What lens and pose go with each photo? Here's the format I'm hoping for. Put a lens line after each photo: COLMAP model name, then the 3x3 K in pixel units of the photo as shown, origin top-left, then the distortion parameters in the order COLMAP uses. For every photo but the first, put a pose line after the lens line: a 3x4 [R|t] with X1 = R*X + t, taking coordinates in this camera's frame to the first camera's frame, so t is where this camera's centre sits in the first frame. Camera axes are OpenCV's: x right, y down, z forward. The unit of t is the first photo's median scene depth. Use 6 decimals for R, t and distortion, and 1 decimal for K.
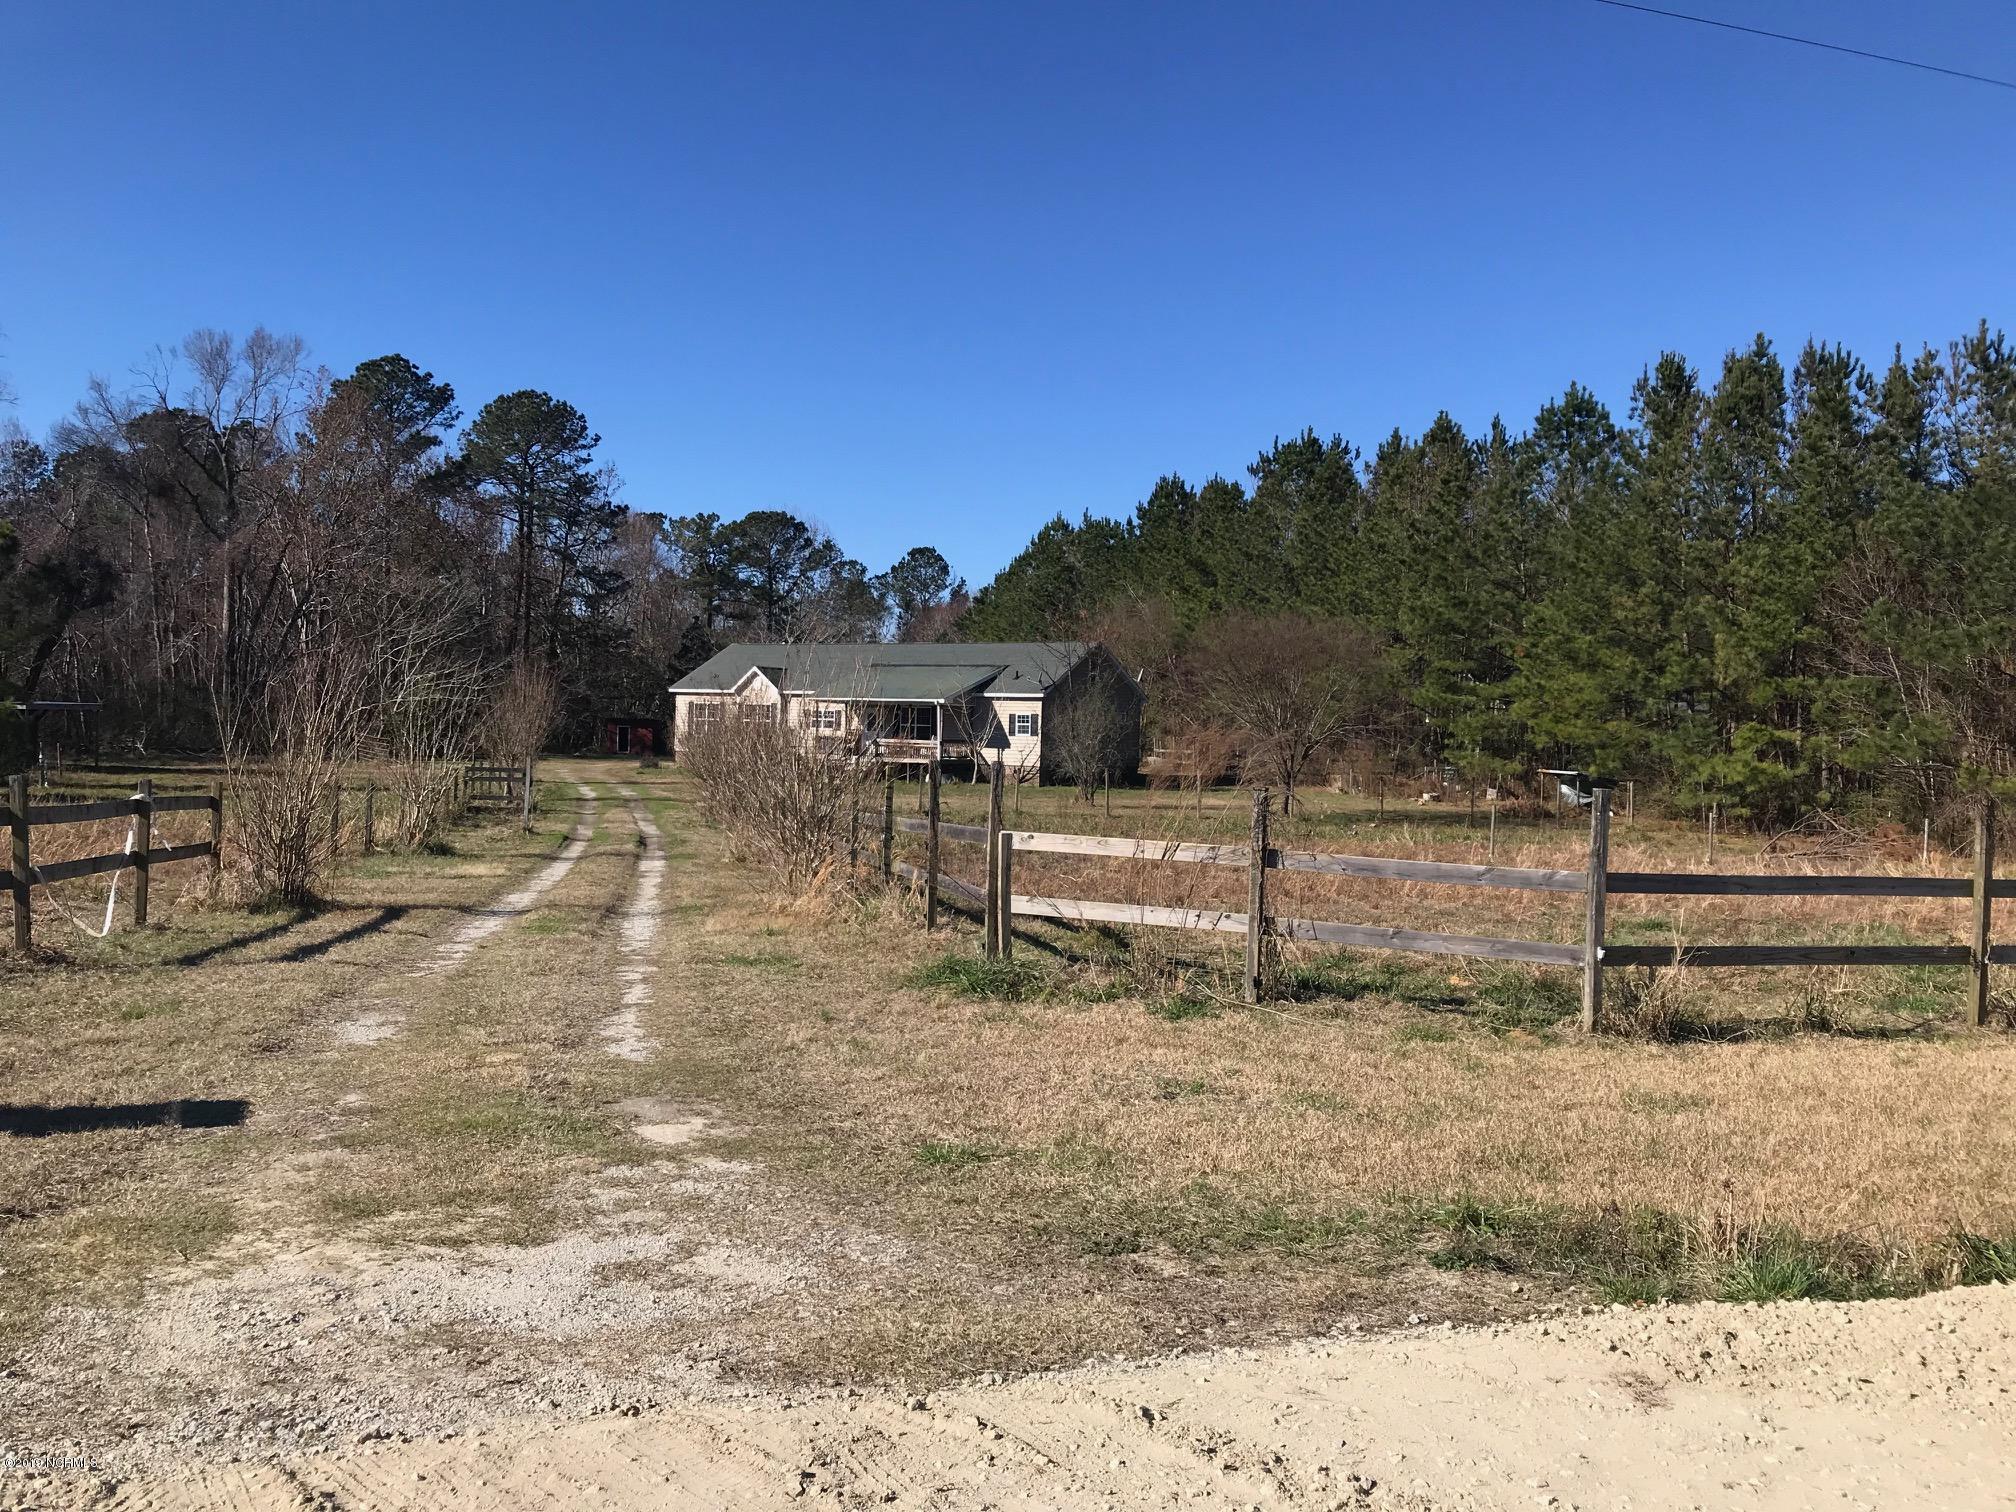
lens RADIAL K [[1635.2, 0, 1008.0], [0, 1635.2, 756.0], [0, 0, 1]] dist [0.002127, 0.002811]
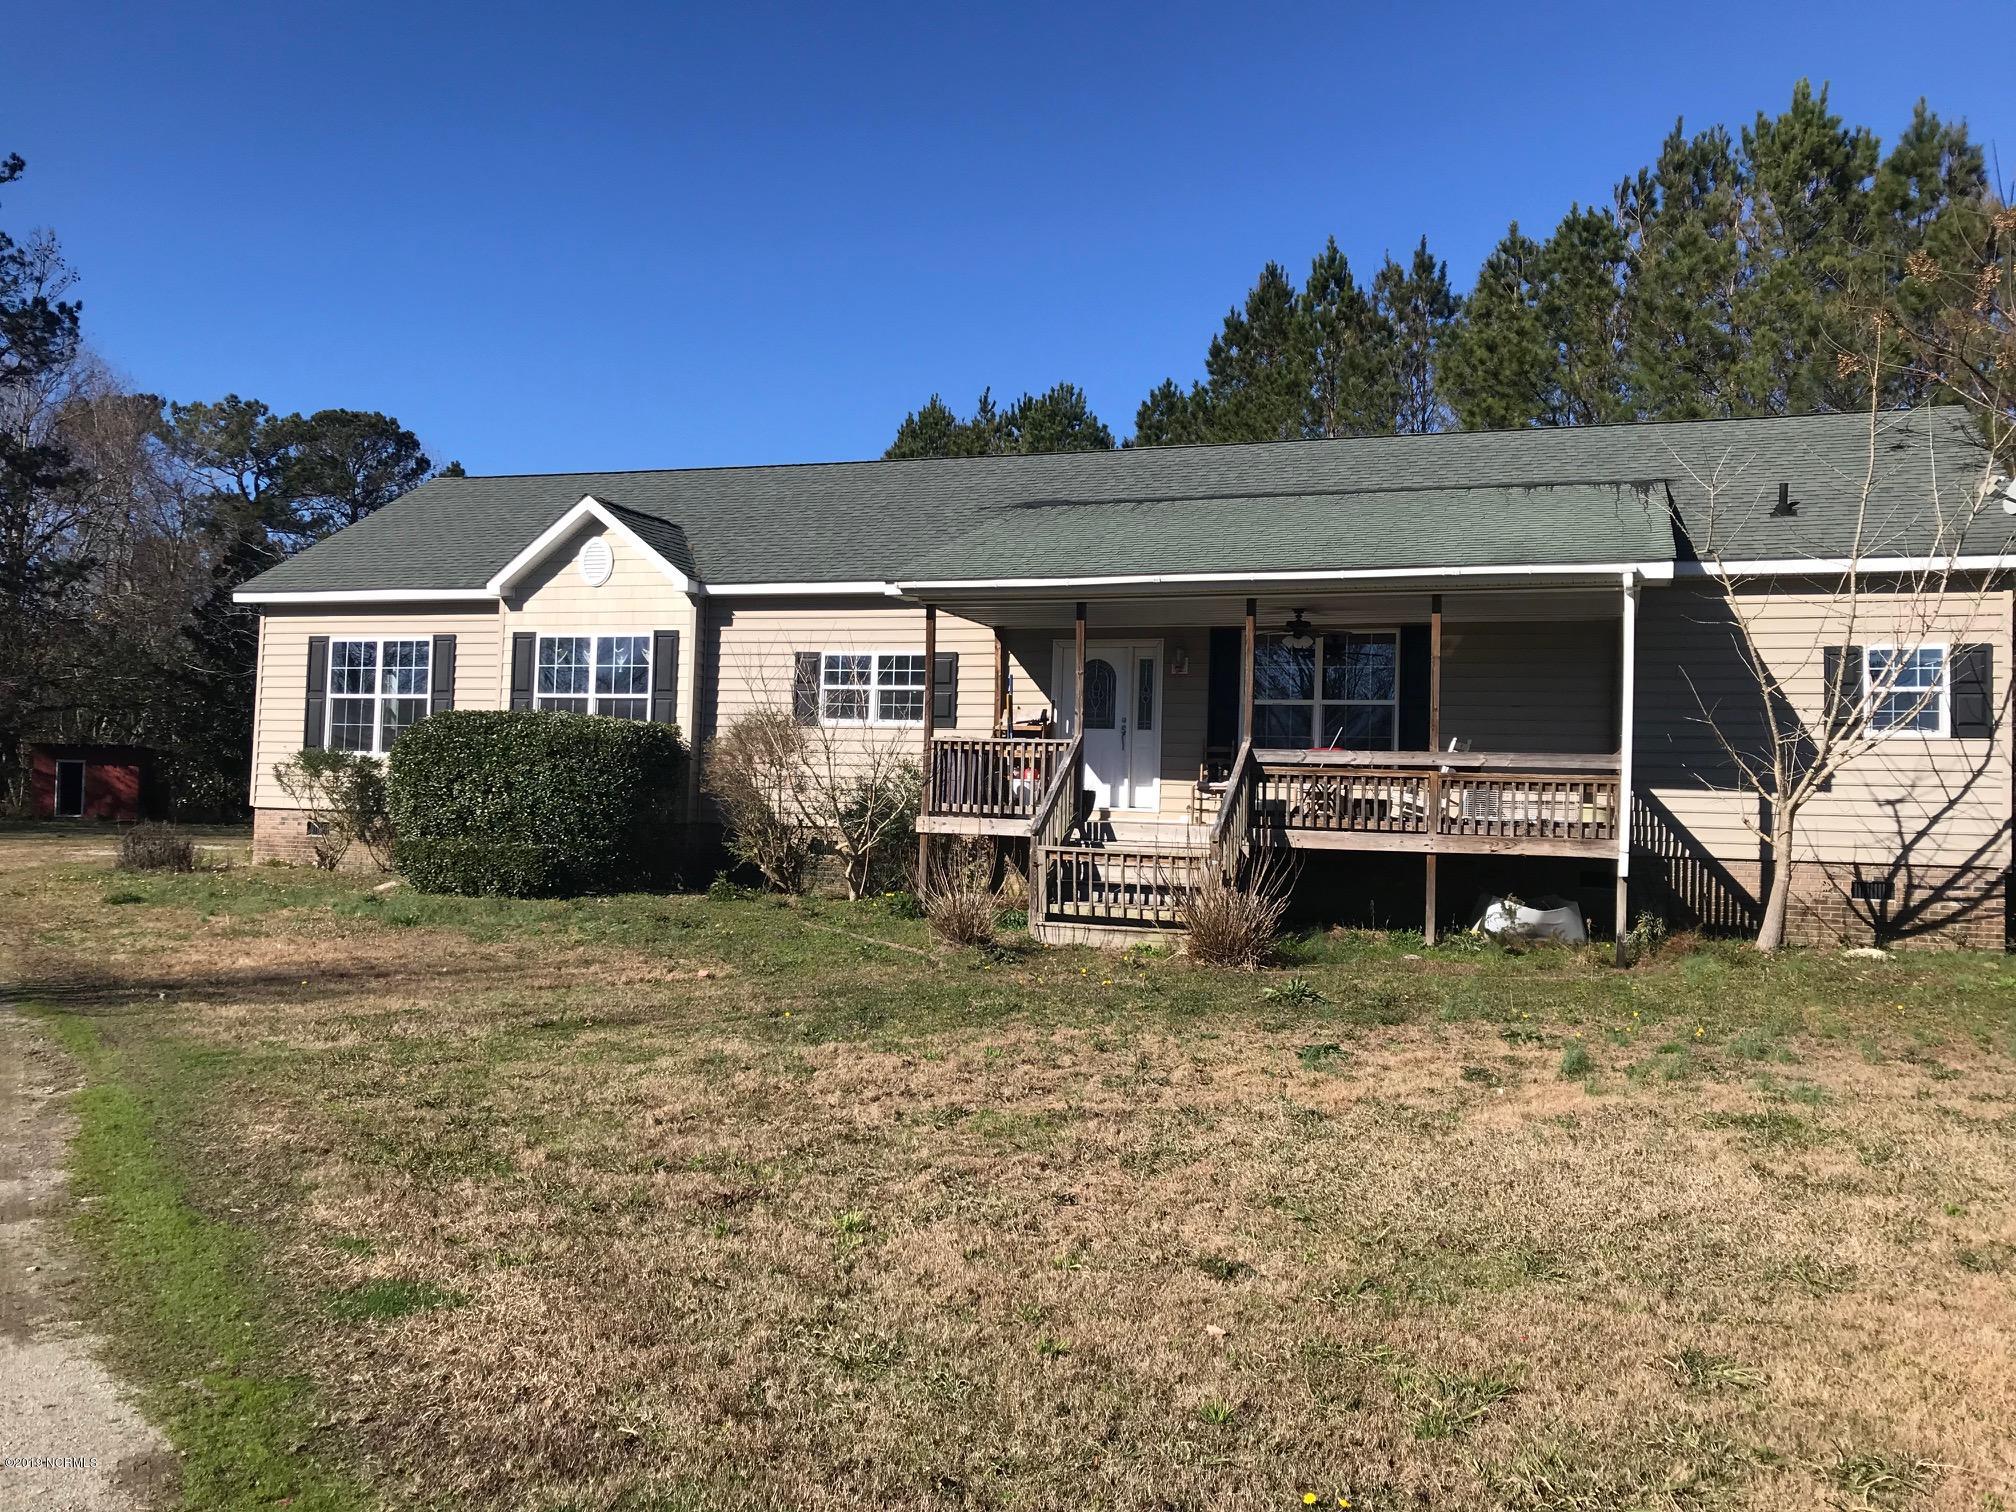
lens RADIAL K [[1643.8, 0, 1008.0], [0, 1643.8, 756.0], [0, 0, 1]] dist [0.002538, -0.002681]
pose [[0.960350, 0.007527, 0.278694, -0.172598], [0.003590, 0.999219, -0.039358, -0.000434], [-0.278773, 0.038798, 0.959573, 0.753819]]
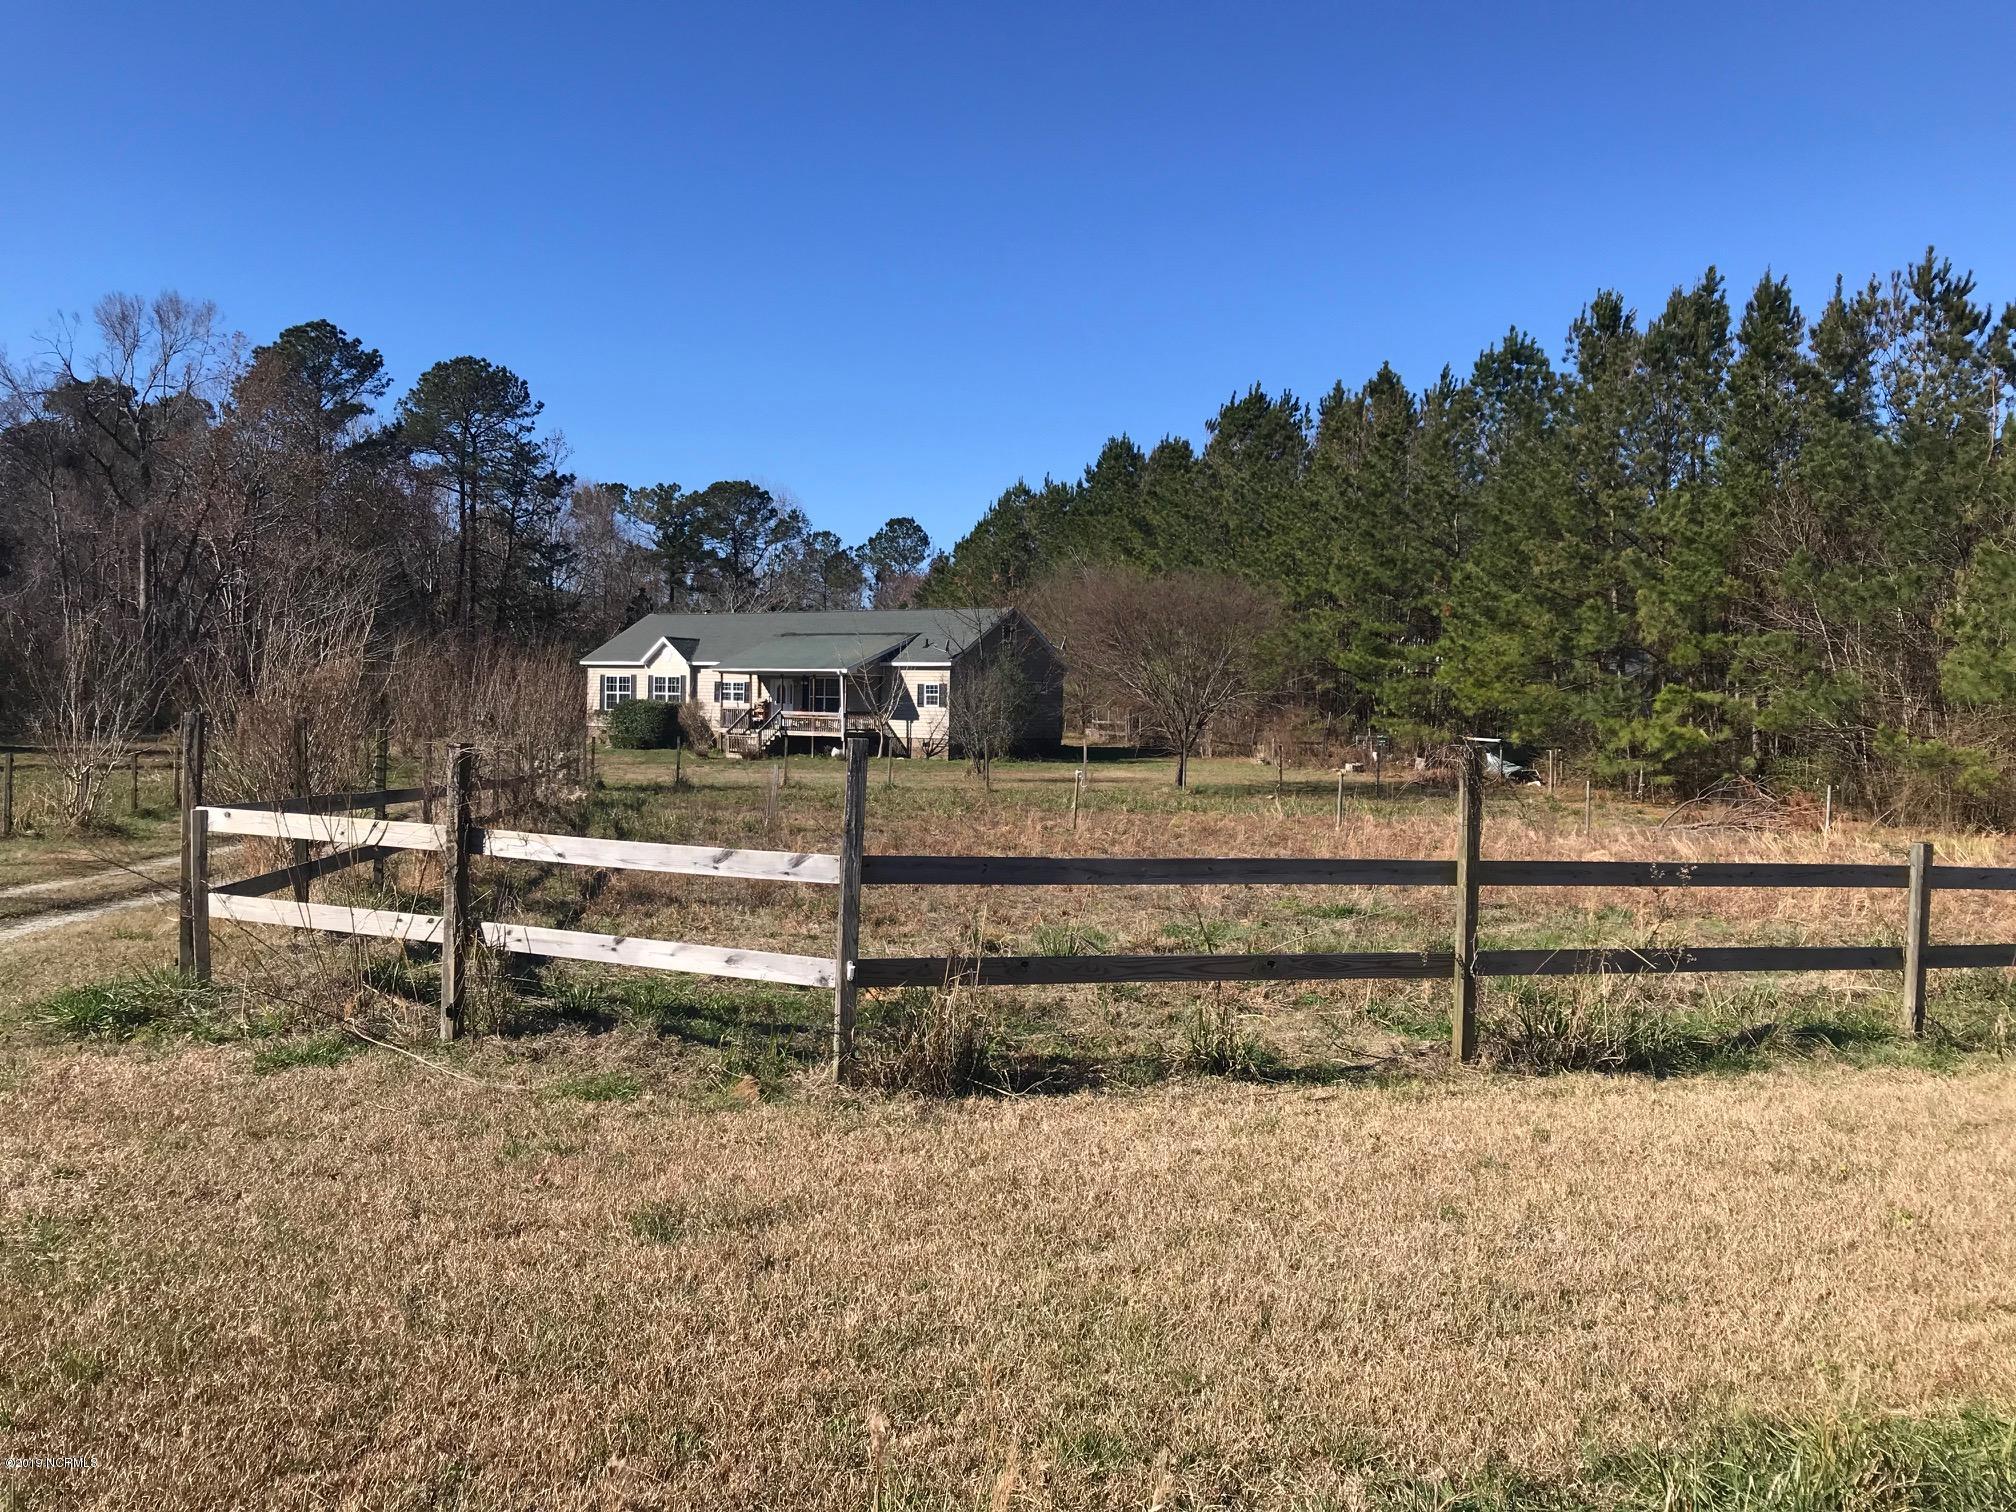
lens RADIAL K [[1643.8, 0, 1008.0], [0, 1643.8, 756.0], [0, 0, 1]] dist [0.002538, -0.002681]
pose [[0.999862, -0.008124, -0.014468, 0.062976], [0.008334, 0.999860, 0.014533, 0.002605], [0.014348, -0.014651, 0.999790, 0.042113]]
